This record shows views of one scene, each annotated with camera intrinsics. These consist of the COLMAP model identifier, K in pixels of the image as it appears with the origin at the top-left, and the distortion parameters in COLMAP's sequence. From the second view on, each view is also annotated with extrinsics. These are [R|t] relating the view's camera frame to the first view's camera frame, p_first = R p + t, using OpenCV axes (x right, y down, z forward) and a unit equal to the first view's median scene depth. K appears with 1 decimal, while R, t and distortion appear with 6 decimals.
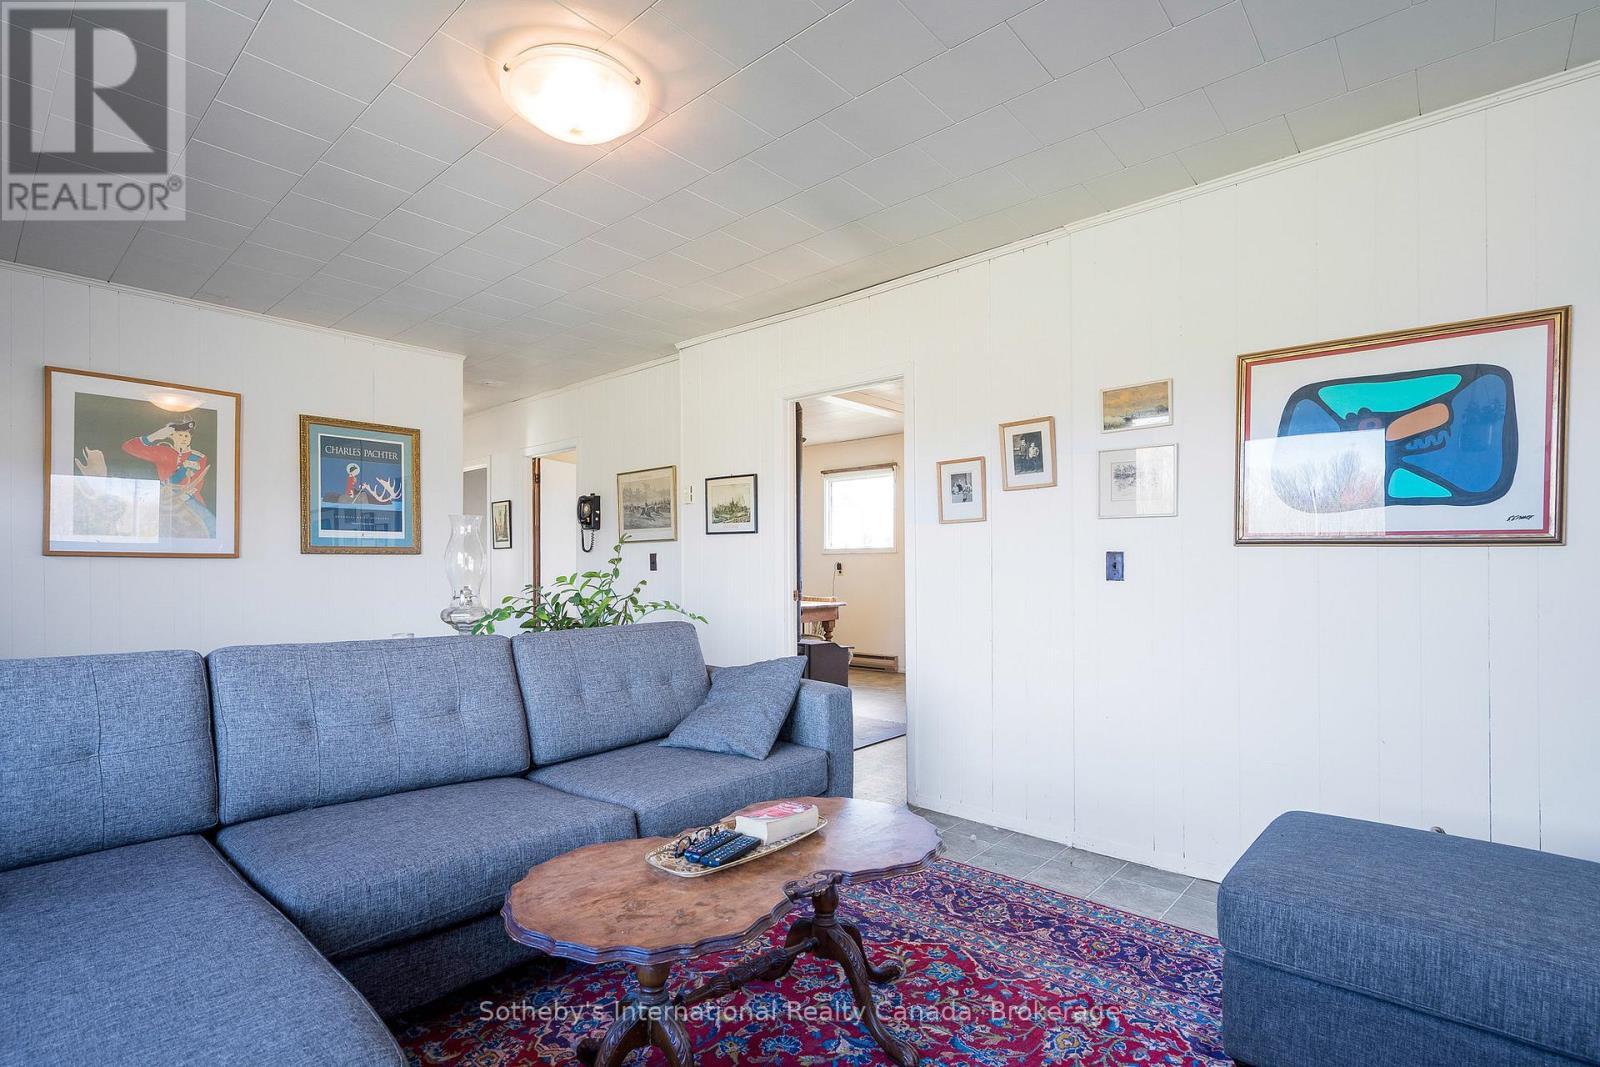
lens RADIAL K [[797.2, 0, 797.5], [0, 797.2, 563.8], [0, 0, 1]] dist [0.001101, 0.000420]
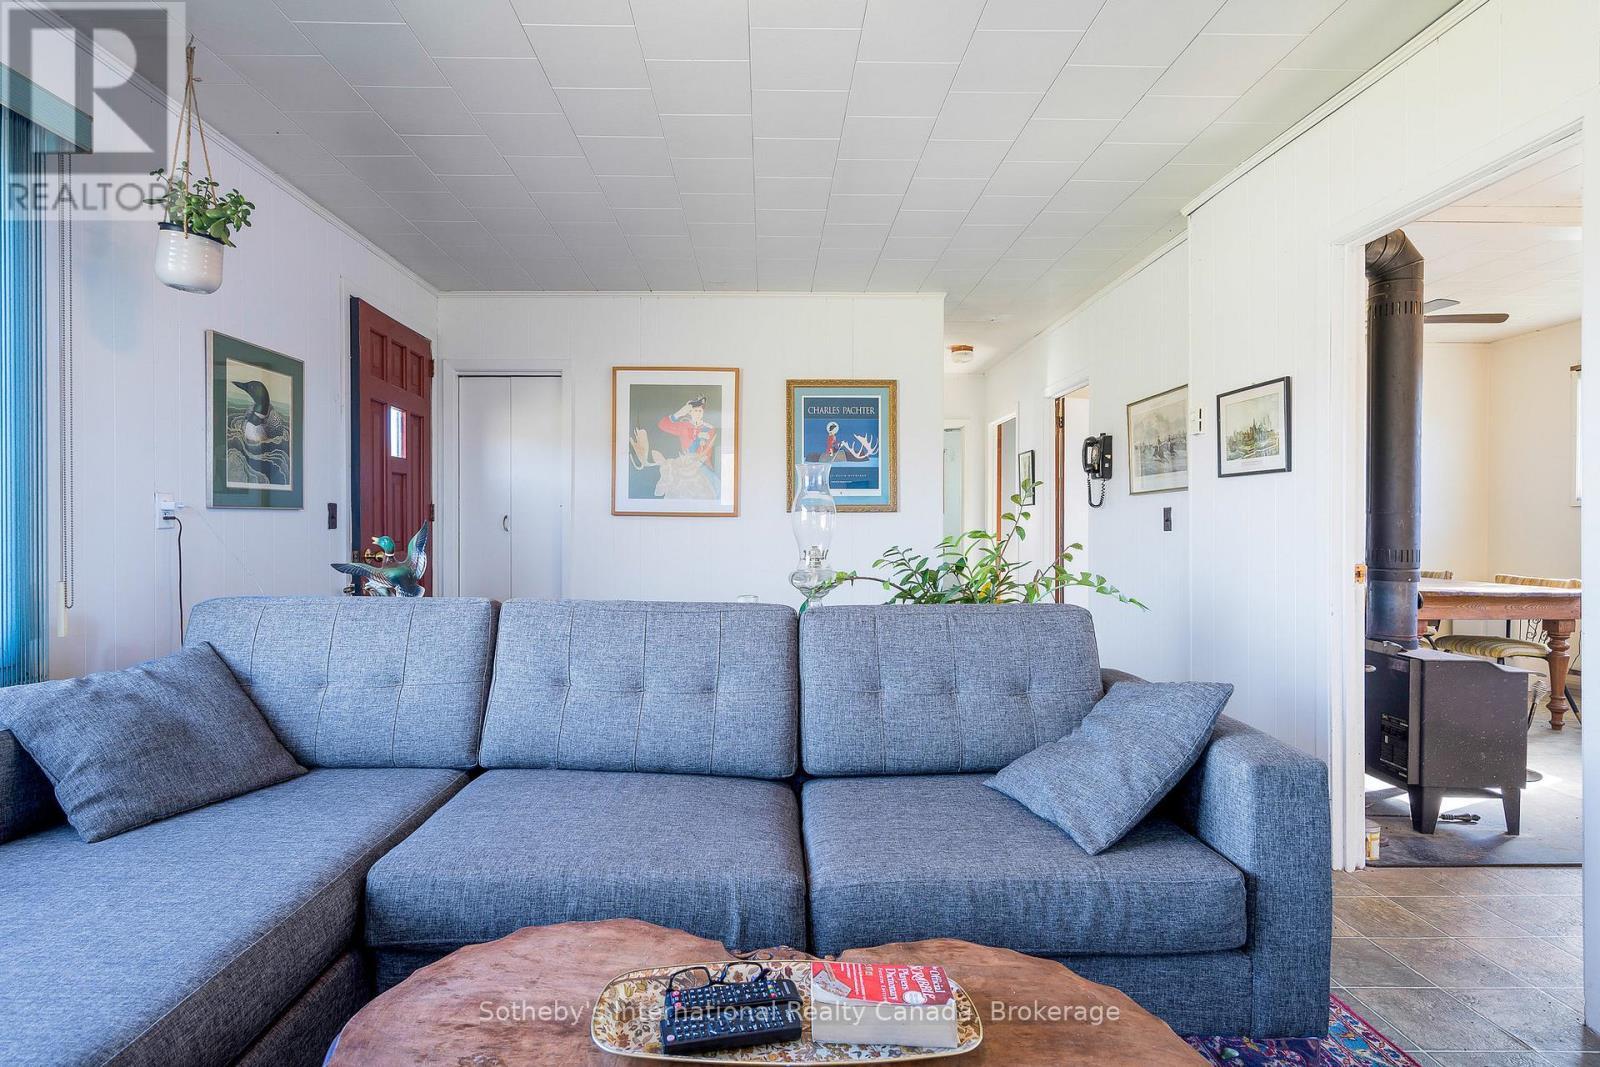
lens RADIAL K [[792.9, 0, 800.0], [0, 792.9, 533.5], [0, 0, 1]] dist [-0.000301, -0.000500]
pose [[0.661306, 0.008719, -0.750066, 0.165508], [-0.001066, 0.999942, 0.010683, 0.003912], [0.750116, -0.006265, 0.661277, 0.307949]]
